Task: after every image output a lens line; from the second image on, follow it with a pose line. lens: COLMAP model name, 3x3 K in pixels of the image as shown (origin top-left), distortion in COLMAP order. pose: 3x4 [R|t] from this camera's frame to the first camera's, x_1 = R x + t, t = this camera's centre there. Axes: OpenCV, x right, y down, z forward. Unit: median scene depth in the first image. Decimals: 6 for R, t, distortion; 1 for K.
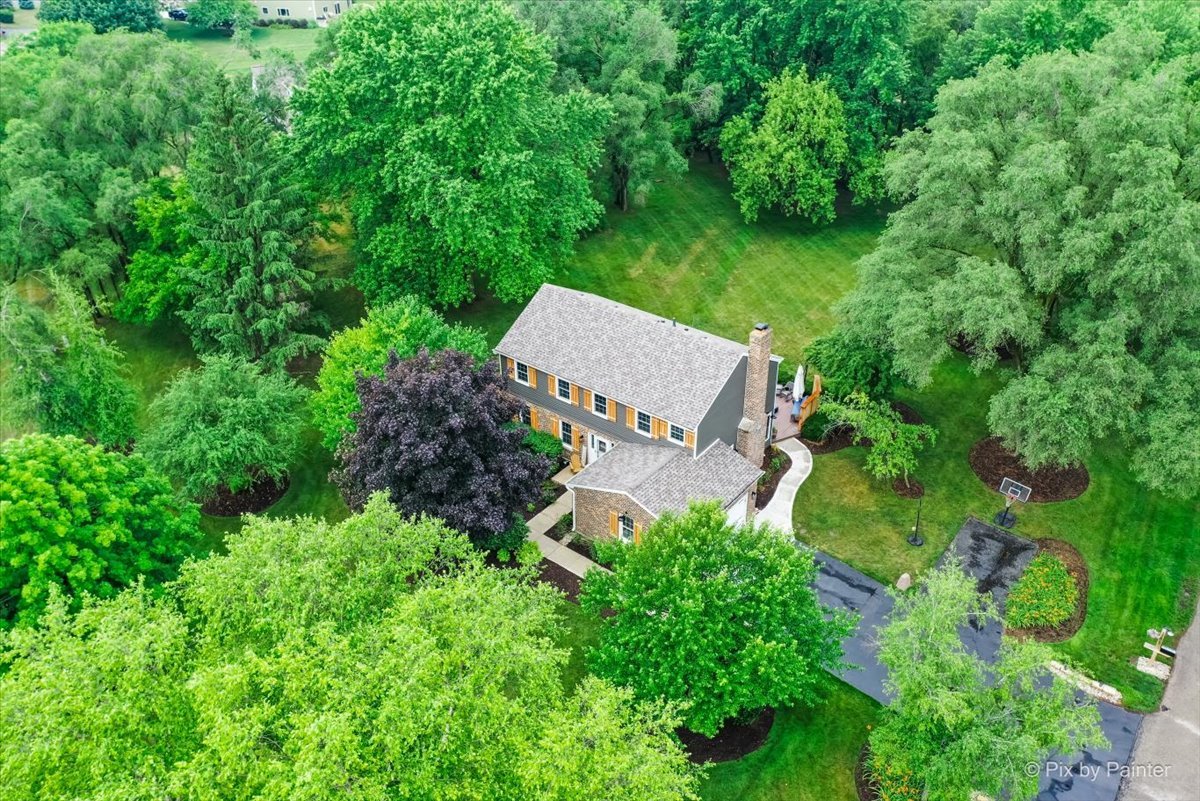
lens RADIAL K [[959.9, 0, 600.0], [0, 959.9, 400.5], [0, 0, 1]] dist [0.013758, -0.001395]
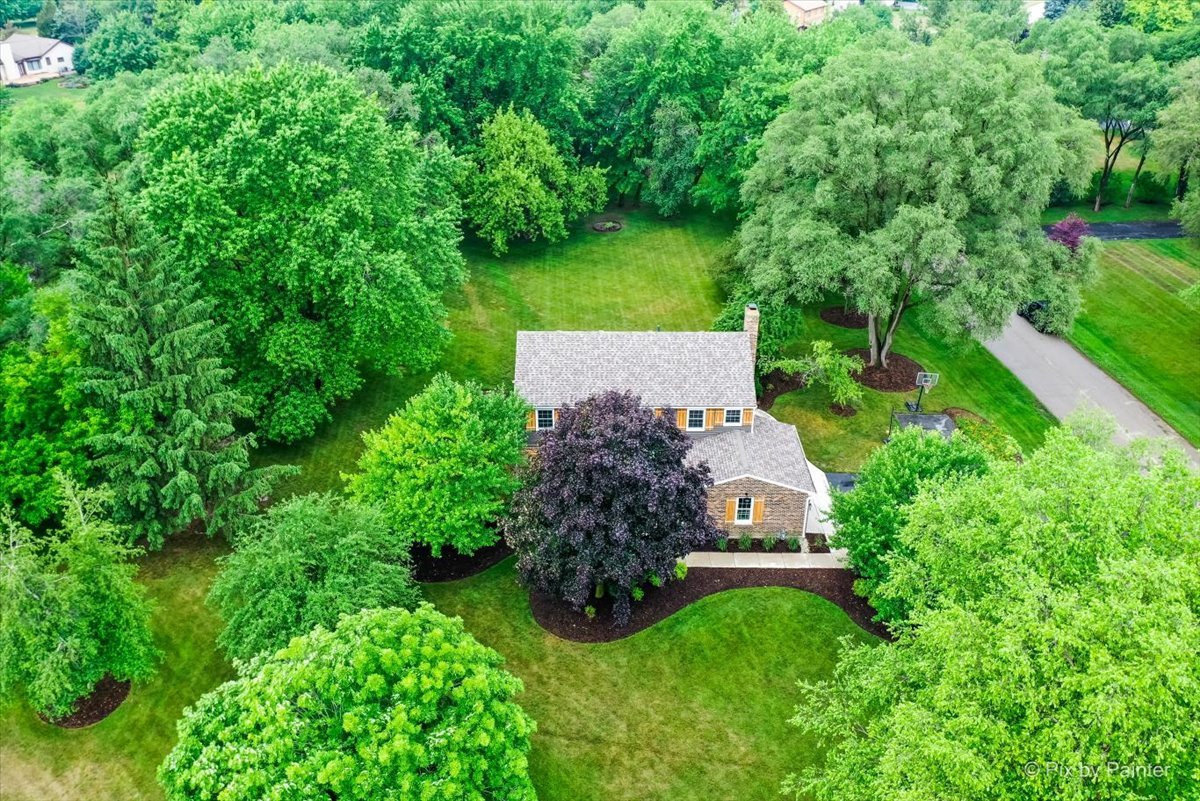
lens RADIAL K [[959.9, 0, 600.0], [0, 959.9, 400.5], [0, 0, 1]] dist [0.013758, -0.001395]
pose [[0.784556, -0.294021, 0.545915, -0.490339], [0.323032, 0.945323, 0.044893, -0.063145], [-0.529265, 0.141127, 0.836637, 0.119330]]
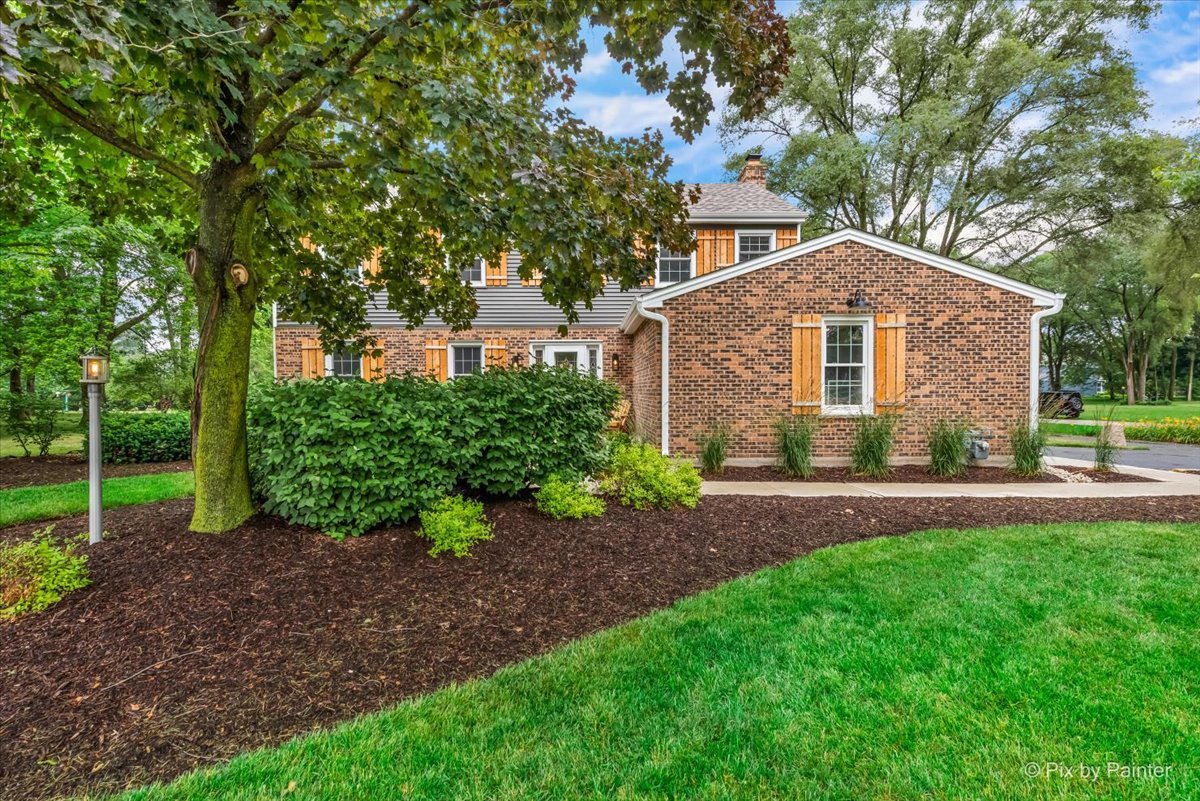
lens RADIAL K [[561.5, 0, 600.0], [0, 561.5, 400.5], [0, 0, 1]] dist [0.000582, 0.000061]
pose [[0.766198, -0.002658, 0.642600, -0.133328], [0.336945, 0.853162, -0.398225, 0.148264], [-0.547183, 0.521640, 0.654586, 0.686826]]
